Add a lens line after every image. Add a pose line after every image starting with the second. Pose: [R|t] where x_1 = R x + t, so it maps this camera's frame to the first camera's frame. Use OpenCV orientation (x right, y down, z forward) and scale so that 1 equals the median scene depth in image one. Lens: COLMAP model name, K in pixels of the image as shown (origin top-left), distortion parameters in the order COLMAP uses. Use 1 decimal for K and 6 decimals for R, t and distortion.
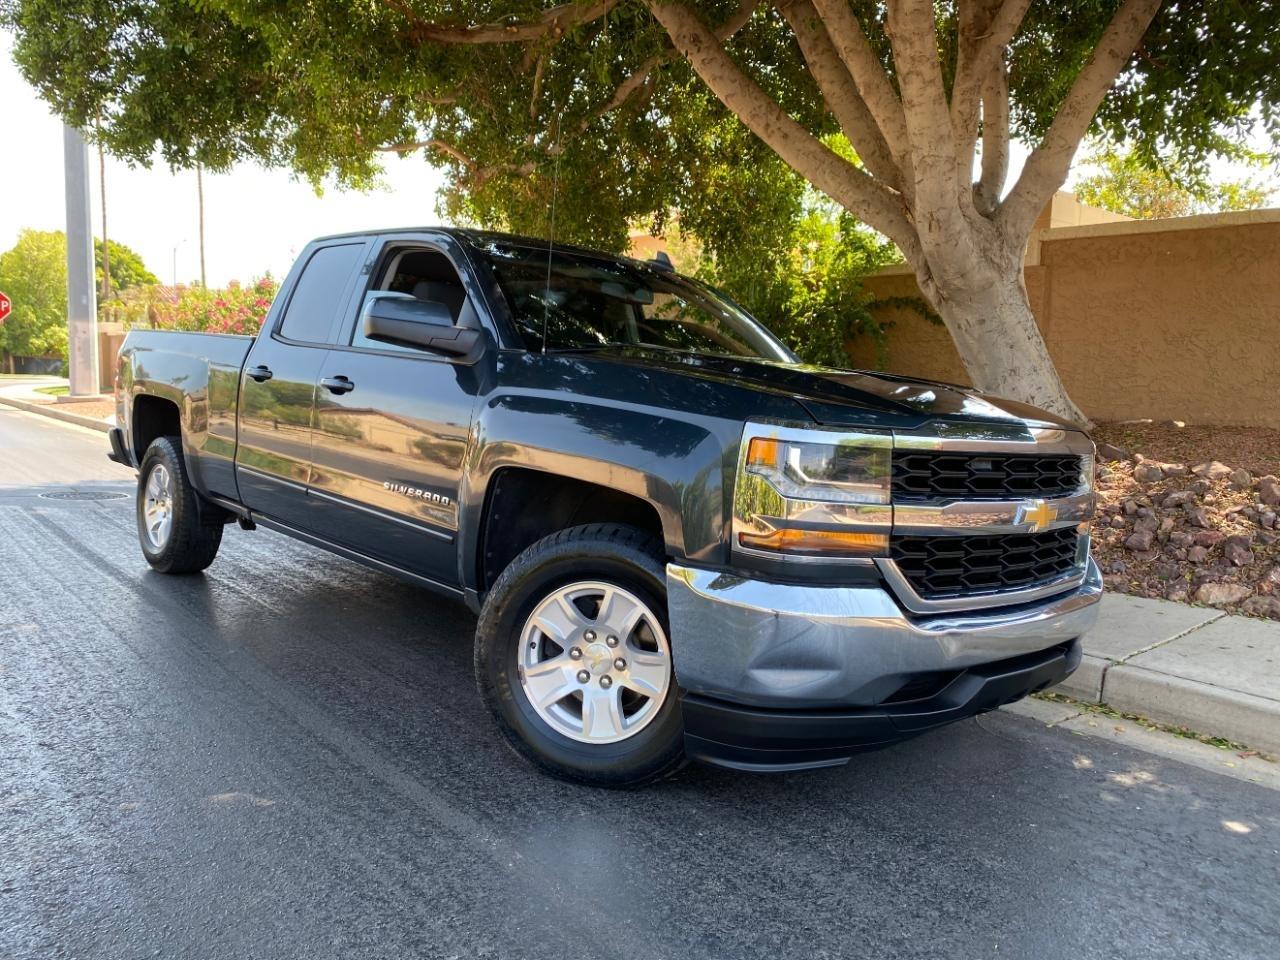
lens RADIAL K [[1061.6, 0, 639.7], [0, 1061.6, 485.3], [0, 0, 1]] dist [0.029069, 0.002661]
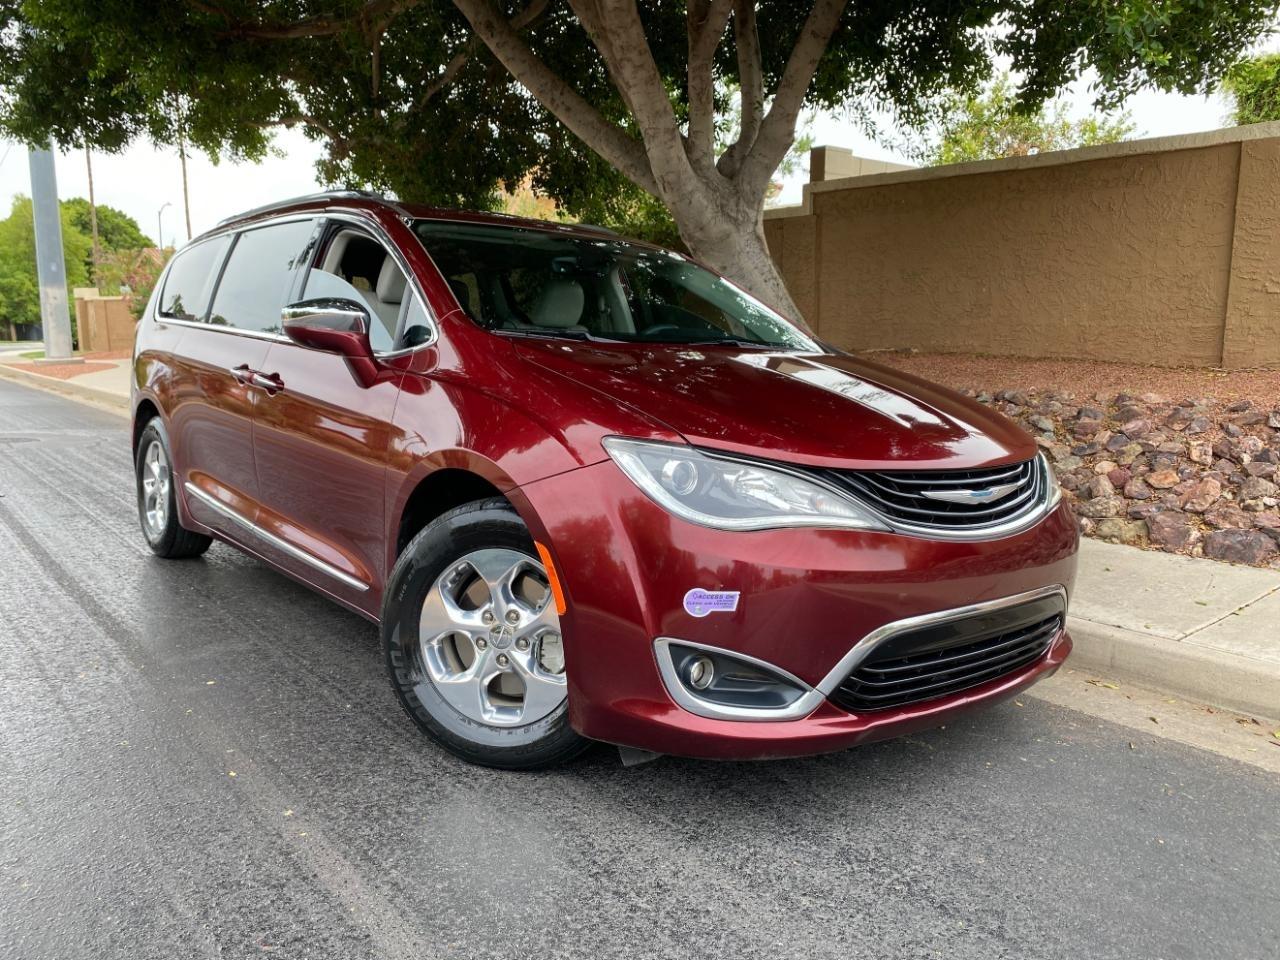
lens RADIAL K [[1061.6, 0, 637.0], [0, 1061.6, 473.9], [0, 0, 1]] dist [0.029069, 0.002661]
pose [[0.999427, -0.030298, -0.015073, 0.163036], [0.030843, 0.998828, 0.037293, 0.017406], [0.013925, -0.037737, 0.999191, -0.117981]]
